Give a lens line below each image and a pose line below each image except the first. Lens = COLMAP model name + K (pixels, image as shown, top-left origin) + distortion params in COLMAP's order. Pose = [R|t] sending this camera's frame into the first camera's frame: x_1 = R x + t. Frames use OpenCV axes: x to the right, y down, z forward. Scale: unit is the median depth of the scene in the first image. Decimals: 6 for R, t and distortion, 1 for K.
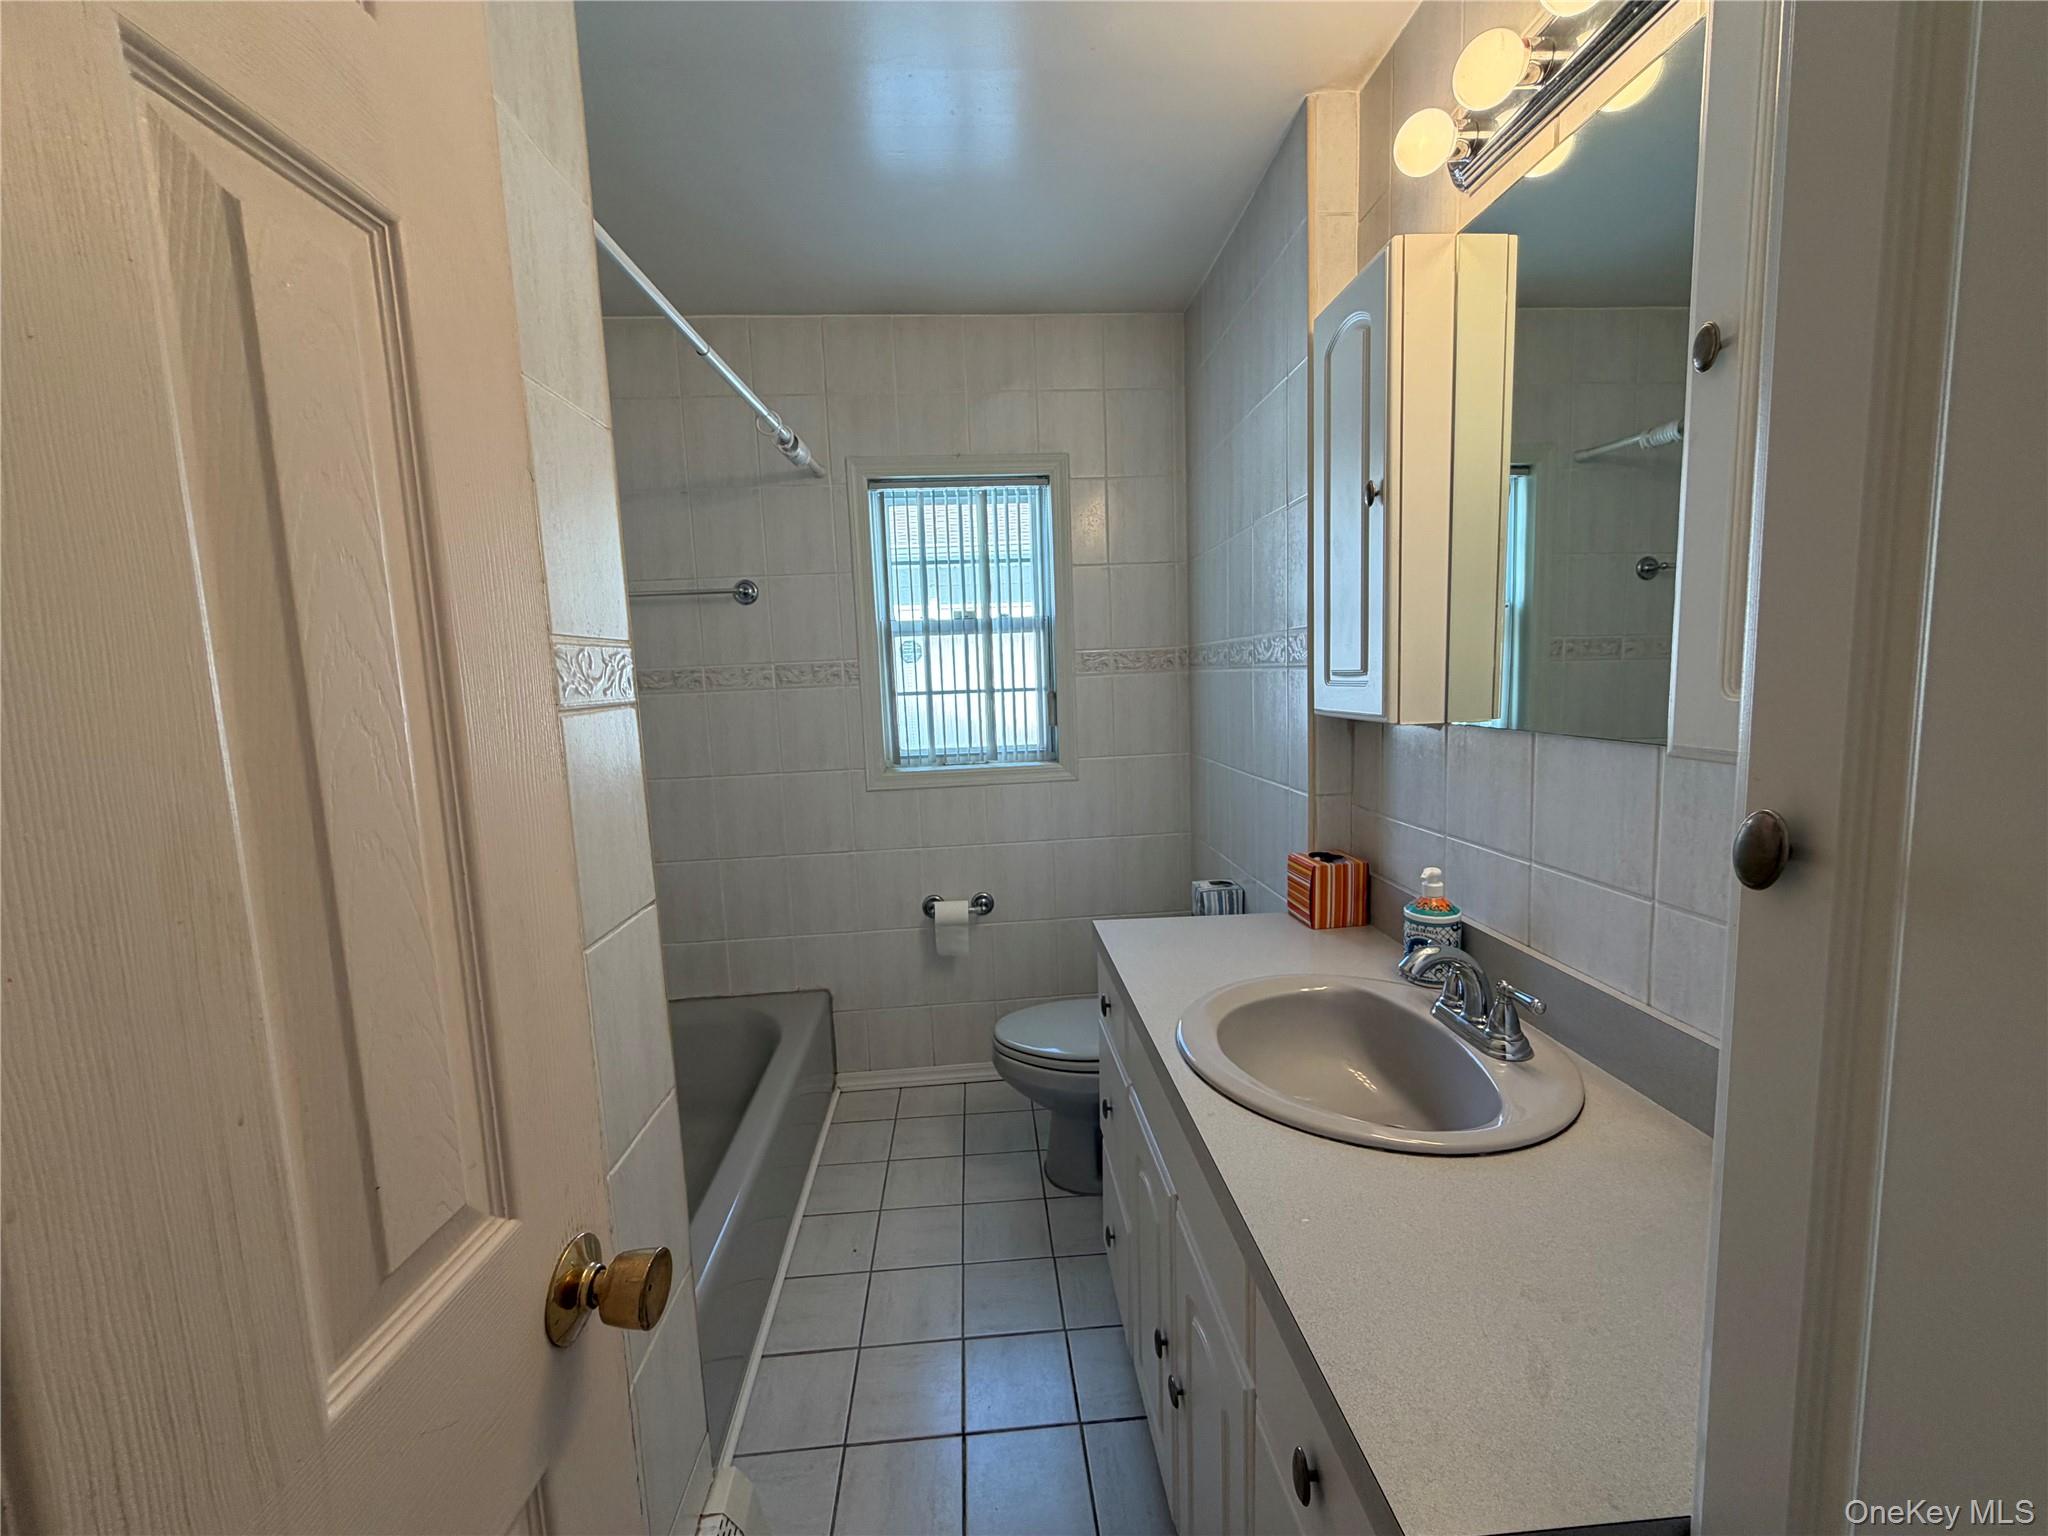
lens RADIAL K [[812.1, 0, 1015.5], [0, 812.1, 771.0], [0, 0, 1]] dist [0.000282, -0.000298]
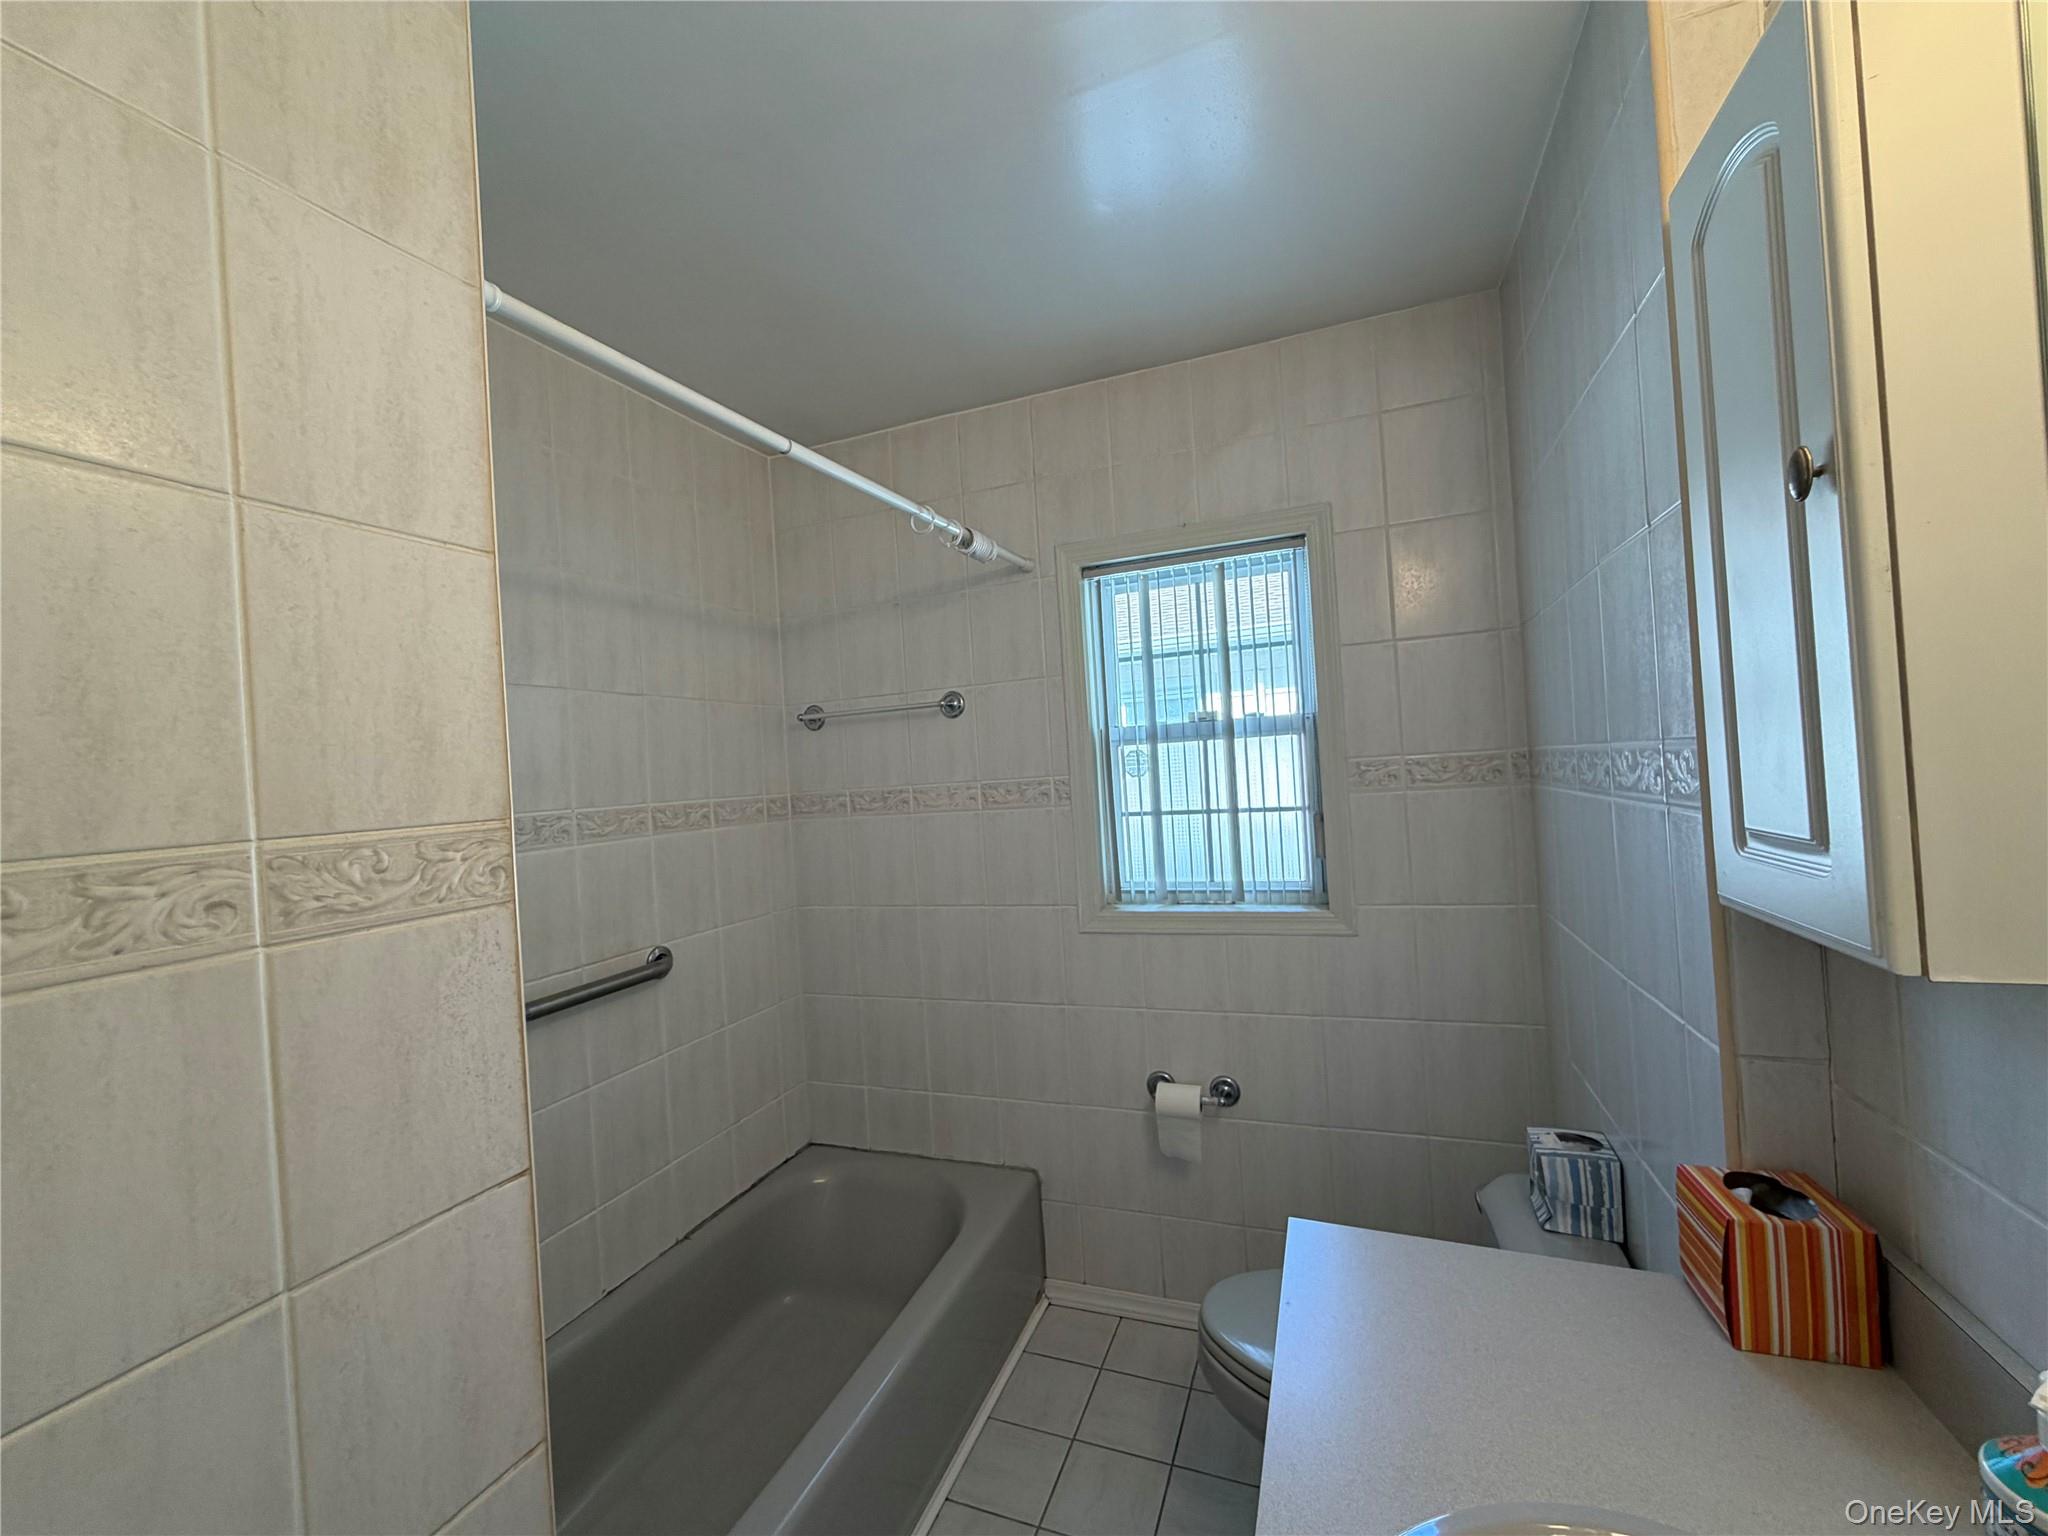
lens RADIAL K [[809.1, 0, 1024.0], [0, 809.1, 768.0], [0, 0, 1]] dist [0.000156, -0.000537]
pose [[0.904555, -0.016915, -0.426021, 0.122018], [-0.026632, 0.995020, -0.096052, -0.062056], [0.425524, 0.098230, 0.899600, 0.217529]]
